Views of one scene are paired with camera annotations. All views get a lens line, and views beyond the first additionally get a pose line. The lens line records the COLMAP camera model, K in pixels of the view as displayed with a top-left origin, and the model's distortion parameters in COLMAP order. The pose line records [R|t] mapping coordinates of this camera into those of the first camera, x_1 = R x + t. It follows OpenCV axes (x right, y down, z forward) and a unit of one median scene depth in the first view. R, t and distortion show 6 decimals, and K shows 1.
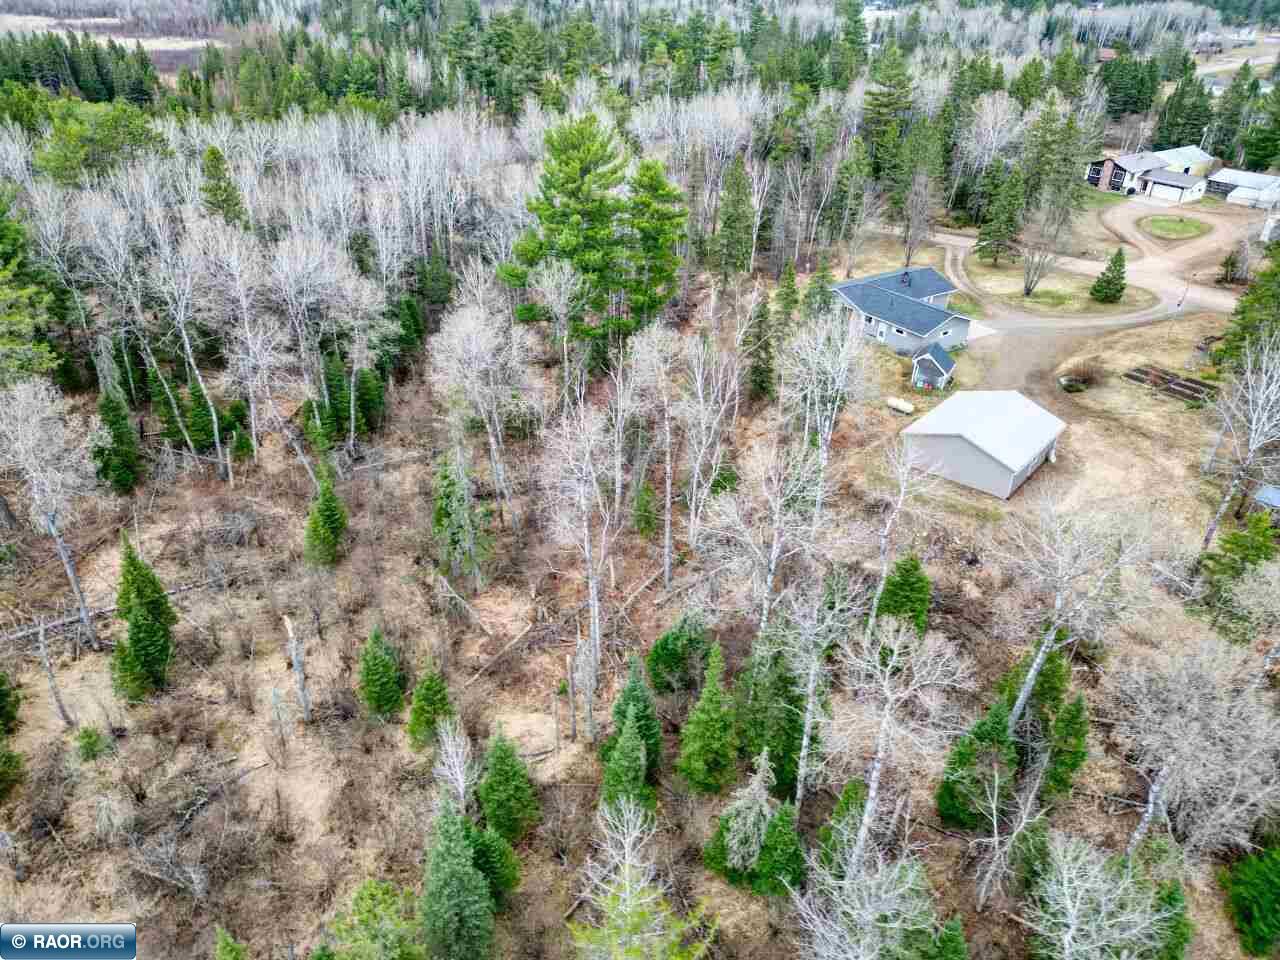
lens RADIAL K [[889.4, 0, 637.8], [0, 889.4, 479.0], [0, 0, 1]] dist [0.059501, -0.050330]
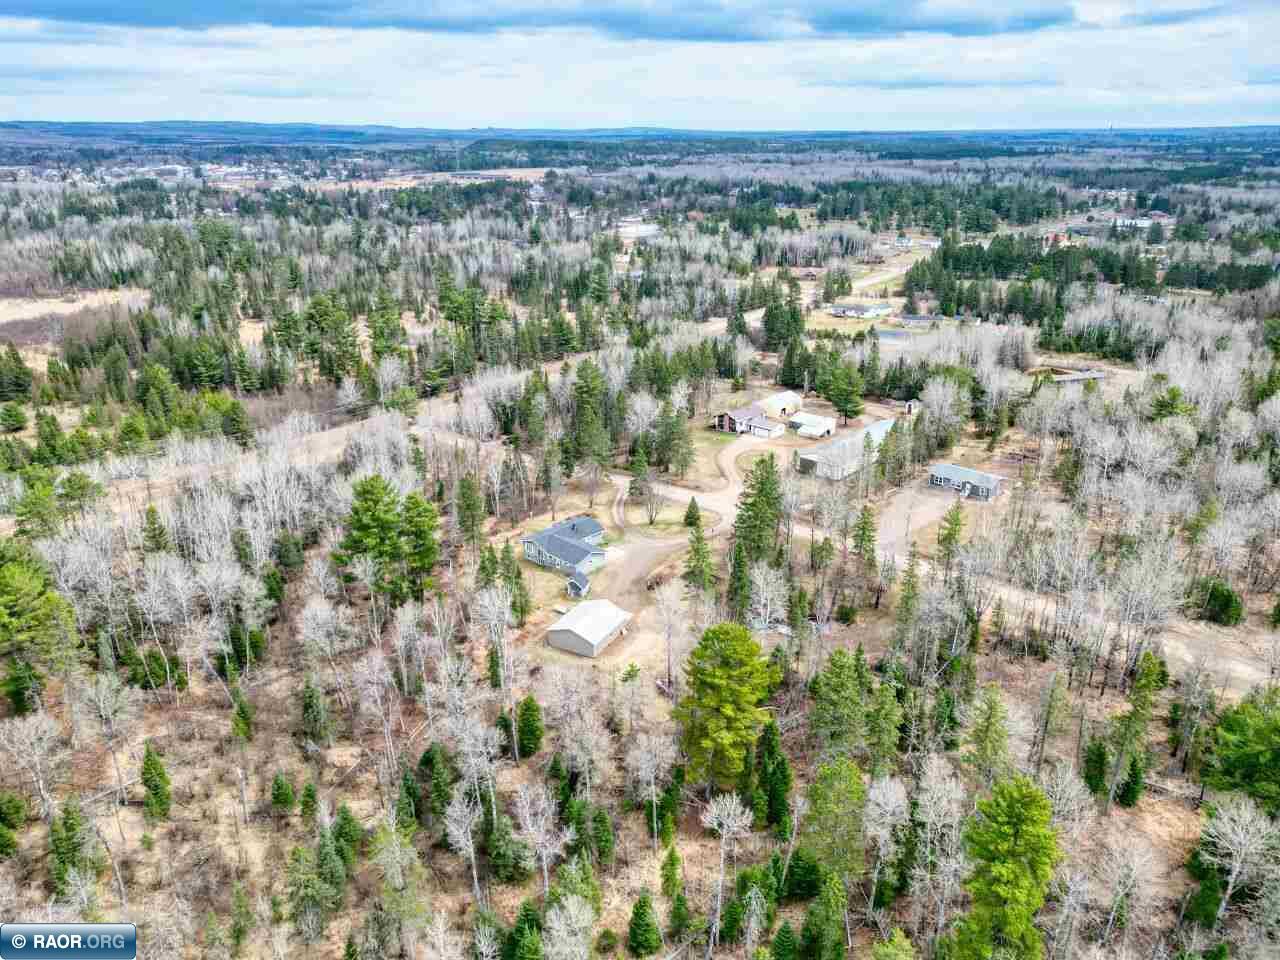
lens RADIAL K [[889.4, 0, 644.4], [0, 889.4, 474.0], [0, 0, 1]] dist [0.059501, -0.050330]
pose [[0.979302, -0.098587, 0.176771, 0.163368], [0.125592, 0.980869, -0.148737, -0.060022], [-0.158726, 0.167859, 0.972949, -0.892426]]
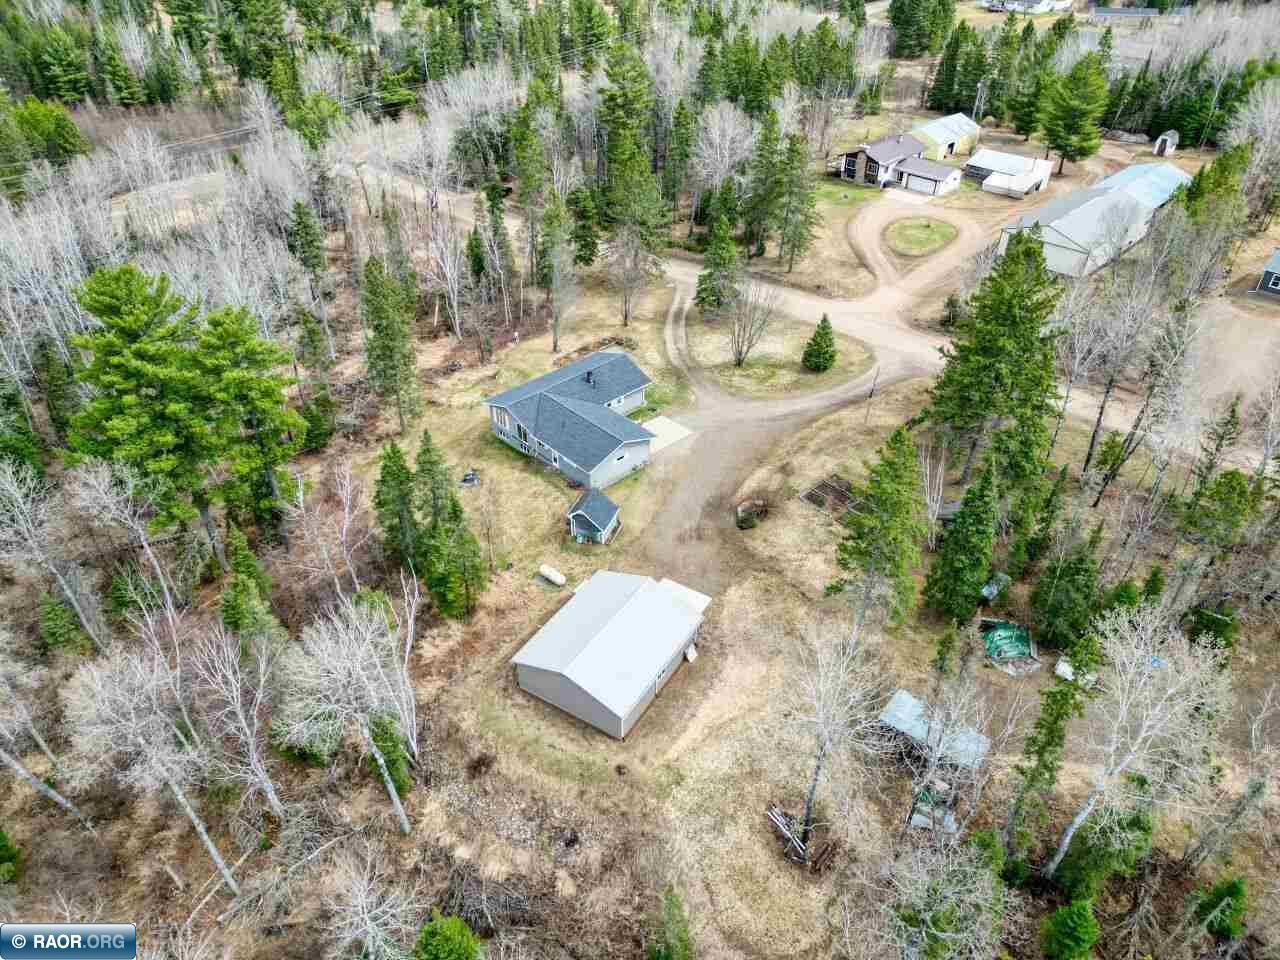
lens RADIAL K [[889.4, 0, 642.0], [0, 889.4, 480.8], [0, 0, 1]] dist [0.059501, -0.050330]
pose [[0.988814, -0.110057, 0.100666, 0.300792], [0.098373, 0.988544, 0.114467, -0.262963], [-0.112111, -0.103284, 0.988313, 0.133493]]
